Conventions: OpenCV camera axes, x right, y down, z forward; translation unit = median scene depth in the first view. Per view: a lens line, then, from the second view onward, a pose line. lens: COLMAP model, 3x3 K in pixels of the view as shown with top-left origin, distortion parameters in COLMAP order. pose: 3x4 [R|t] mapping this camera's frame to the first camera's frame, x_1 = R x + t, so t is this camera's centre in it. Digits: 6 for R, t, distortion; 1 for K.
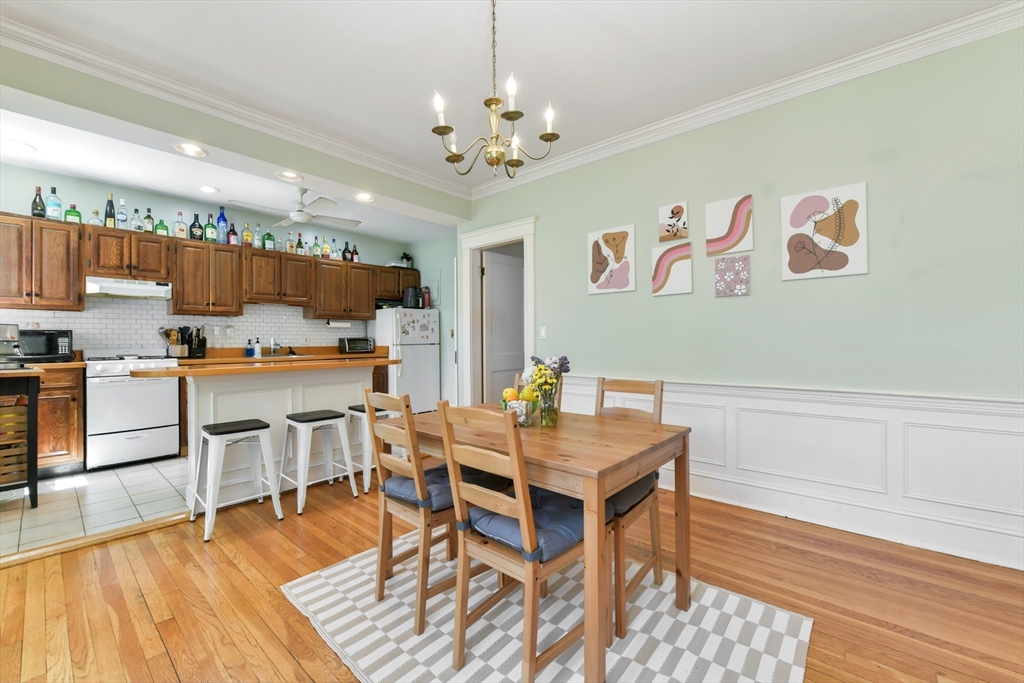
lens RADIAL K [[410.0, 0, 516.8], [0, 410.0, 338.0], [0, 0, 1]] dist [-0.007203, -0.000207]
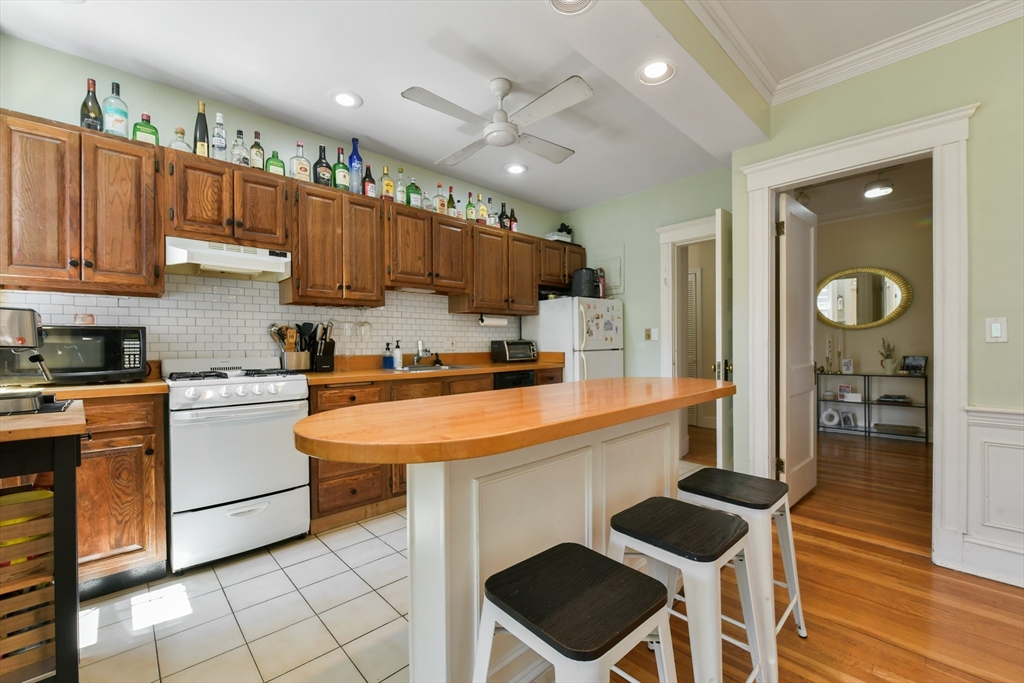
lens RADIAL K [[424.4, 0, 528.2], [0, 424.4, 344.4], [0, 0, 1]] dist [-0.010723, -0.001237]
pose [[0.996025, 0.000122, -0.089070, -0.400830], [0.000624, 0.999965, 0.008353, 0.000358], [0.089068, -0.008375, 0.995990, 0.363972]]
